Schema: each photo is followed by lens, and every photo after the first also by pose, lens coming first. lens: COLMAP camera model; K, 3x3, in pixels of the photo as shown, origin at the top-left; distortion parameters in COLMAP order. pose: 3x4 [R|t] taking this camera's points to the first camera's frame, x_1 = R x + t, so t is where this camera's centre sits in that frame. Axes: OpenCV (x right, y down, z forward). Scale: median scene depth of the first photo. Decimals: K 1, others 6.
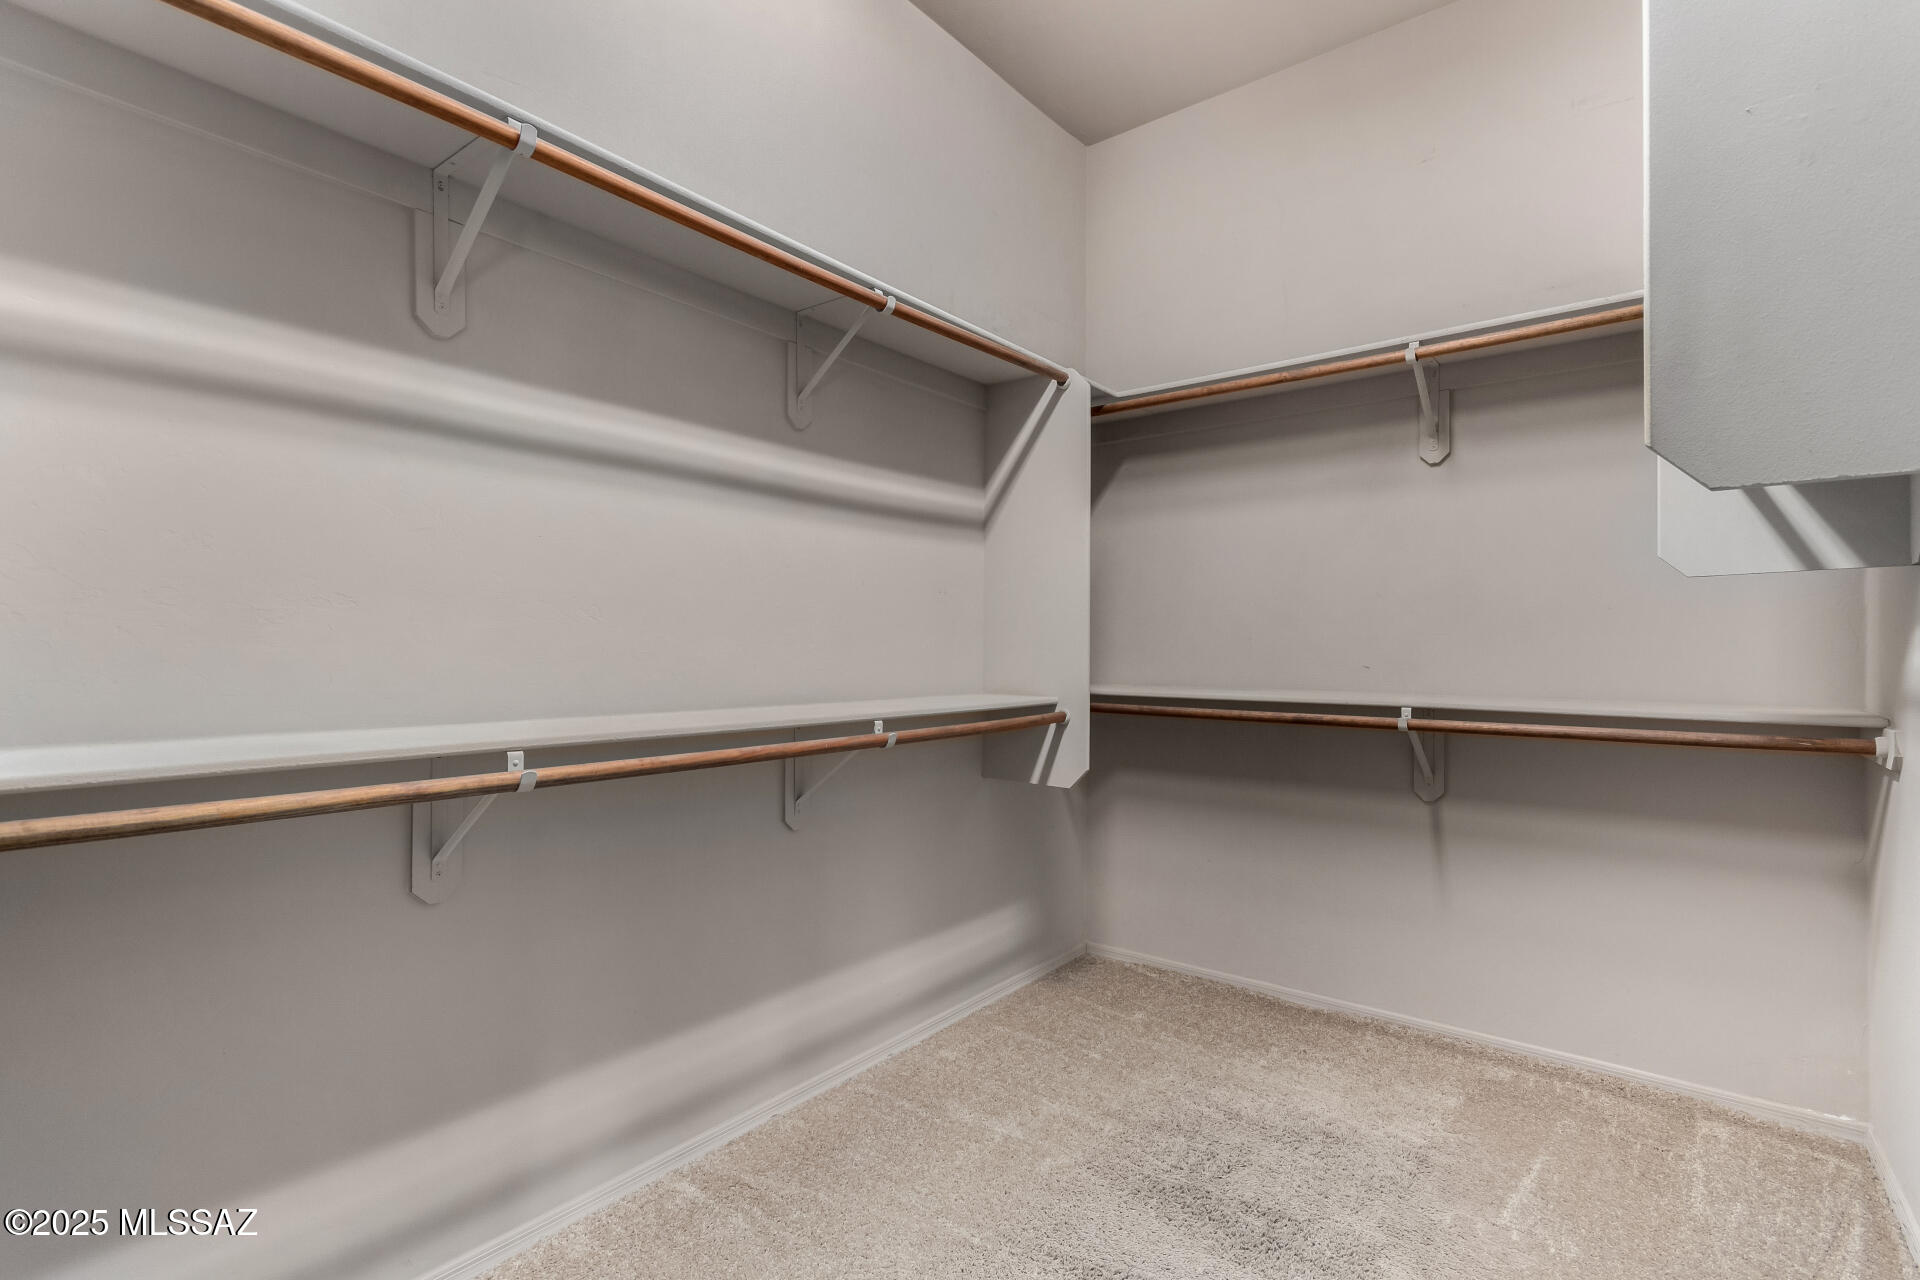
lens RADIAL K [[899.1, 0, 960.3], [0, 899.1, 642.7], [0, 0, 1]] dist [0.000261, -0.000200]
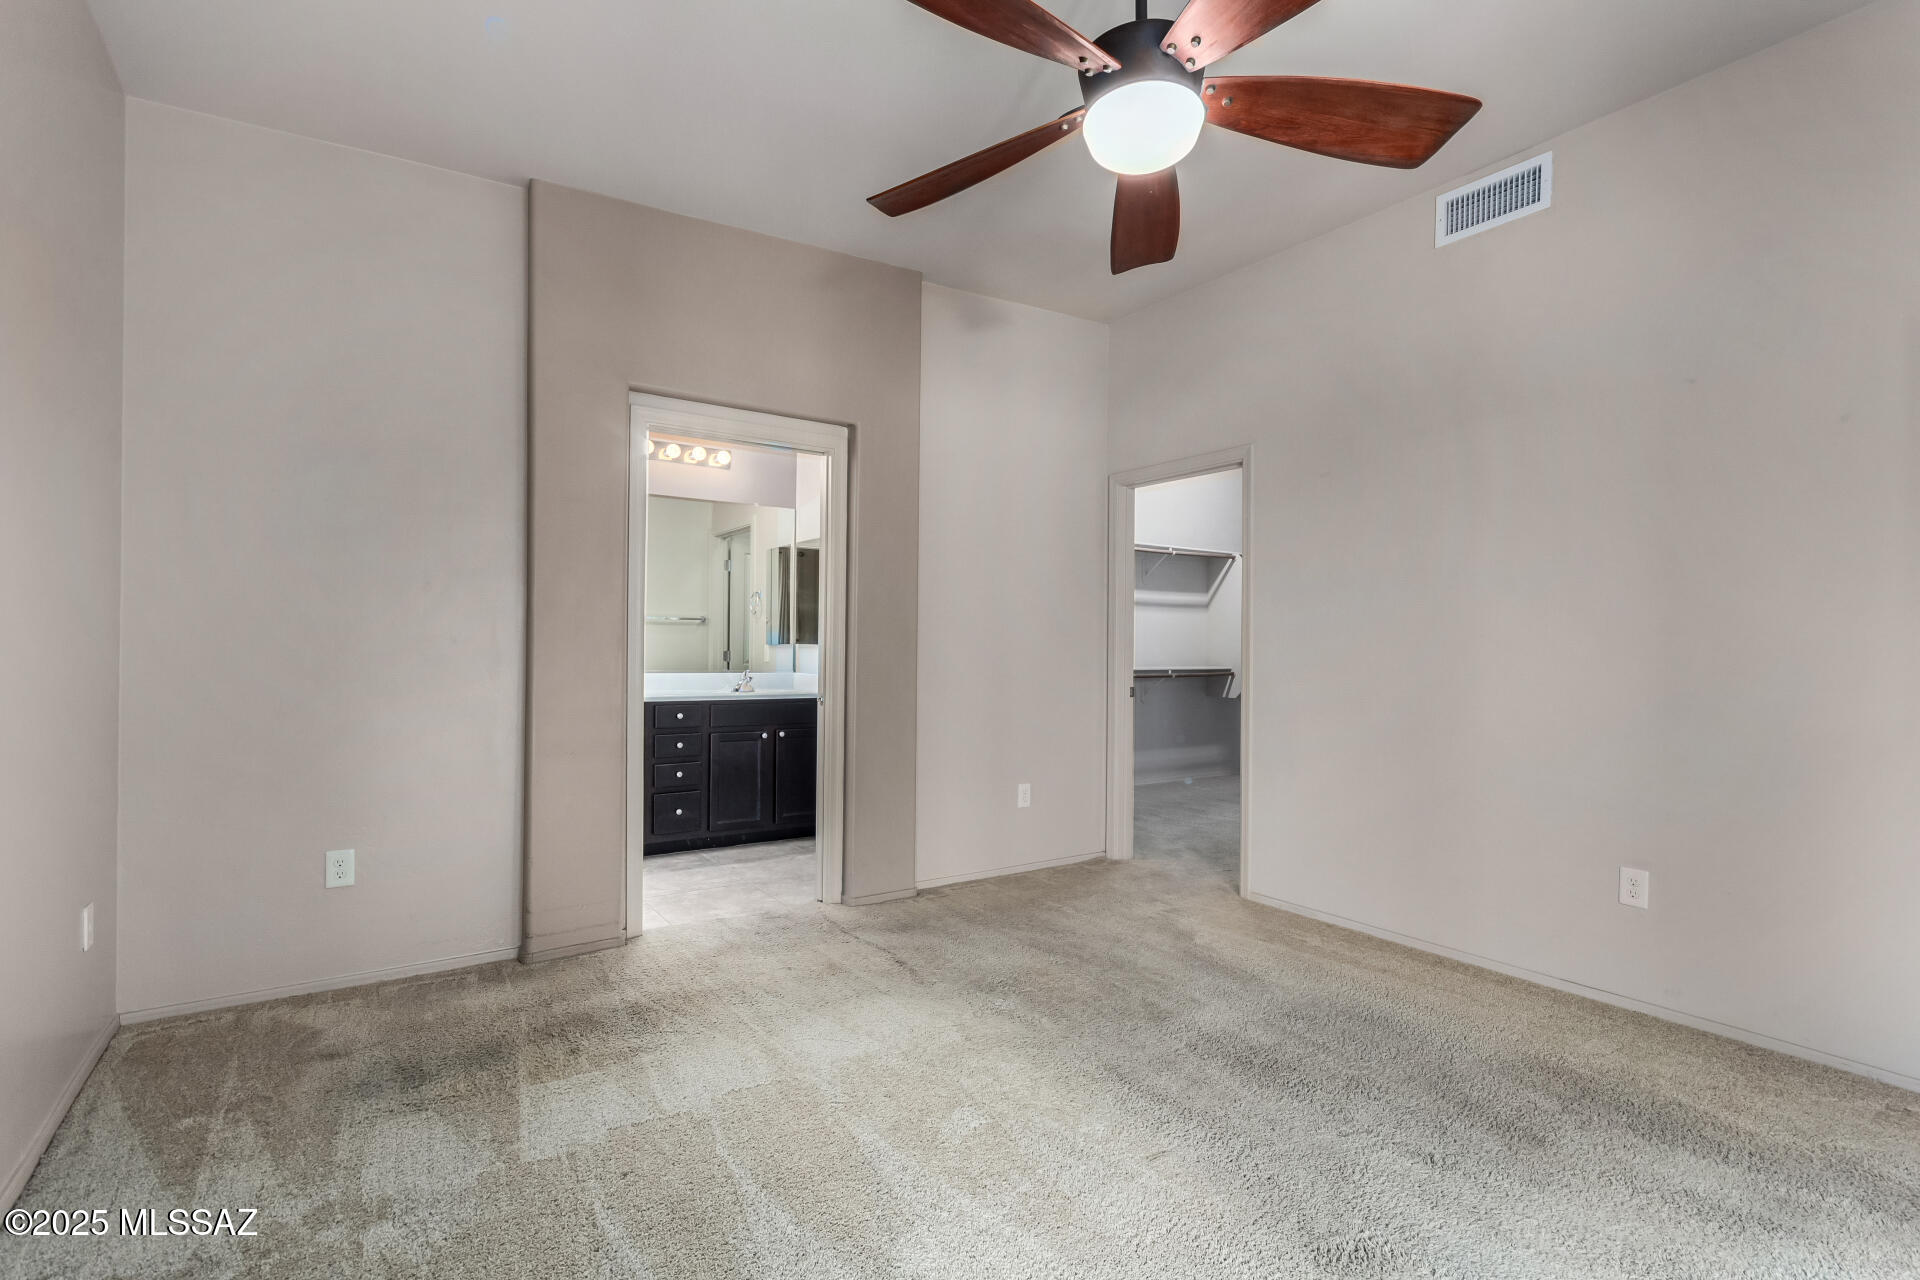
lens RADIAL K [[899.1, 0, 960.8], [0, 899.1, 646.3], [0, 0, 1]] dist [0.000261, -0.000200]
pose [[0.957237, 0.006708, -0.289228, 0.107836], [-0.008110, 0.999960, -0.003647, 0.012316], [0.289192, 0.005837, 0.957253, -1.998628]]
